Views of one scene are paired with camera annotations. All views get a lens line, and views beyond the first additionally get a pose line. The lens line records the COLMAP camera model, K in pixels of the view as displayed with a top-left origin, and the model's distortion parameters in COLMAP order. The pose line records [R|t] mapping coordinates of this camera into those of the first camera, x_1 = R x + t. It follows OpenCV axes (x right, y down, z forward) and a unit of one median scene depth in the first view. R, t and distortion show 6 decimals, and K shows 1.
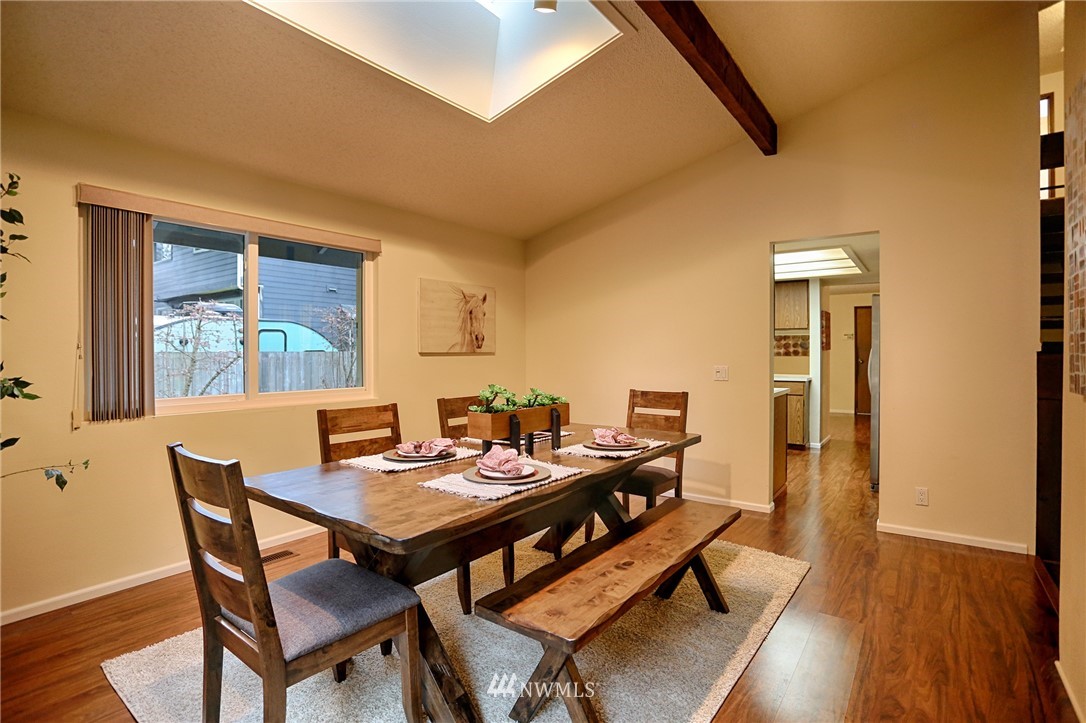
lens RADIAL K [[539.1, 0, 542.1], [0, 539.1, 358.4], [0, 0, 1]] dist [-0.030239, 0.000613]
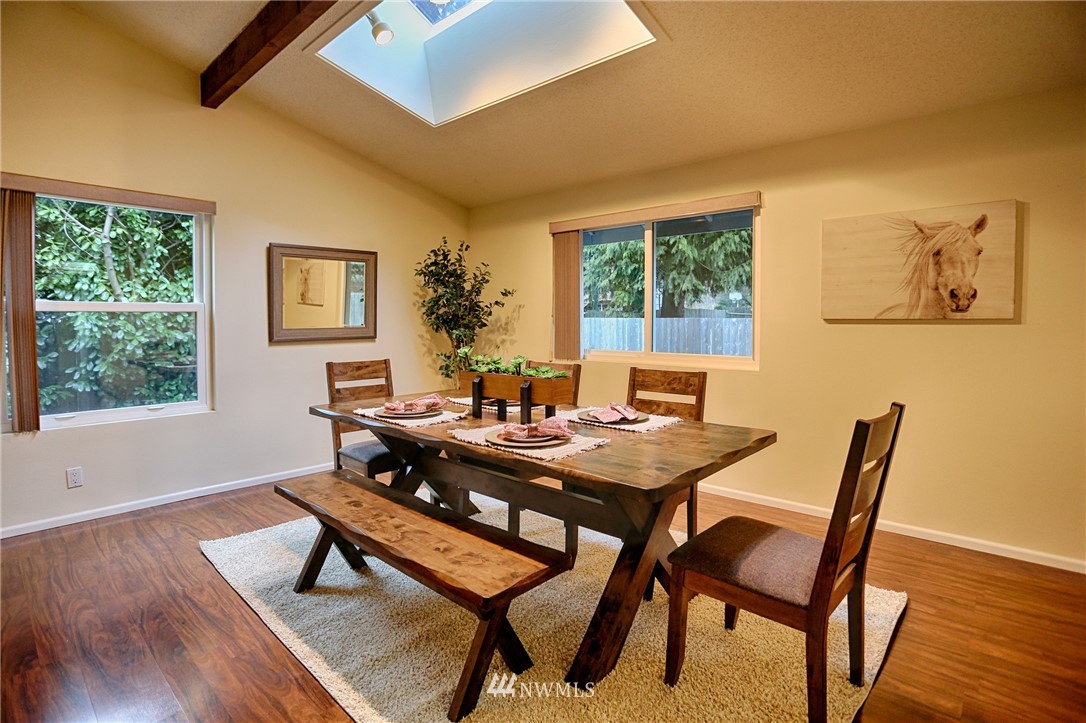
lens RADIAL K [[539.1, 0, 541.8], [0, 539.1, 328.1], [0, 0, 1]] dist [-0.030239, 0.000613]
pose [[-0.100330, 0.032349, -0.994428, 0.532525], [-0.006100, 0.999433, 0.033127, -0.018472], [0.994936, 0.009390, -0.100075, 0.635977]]
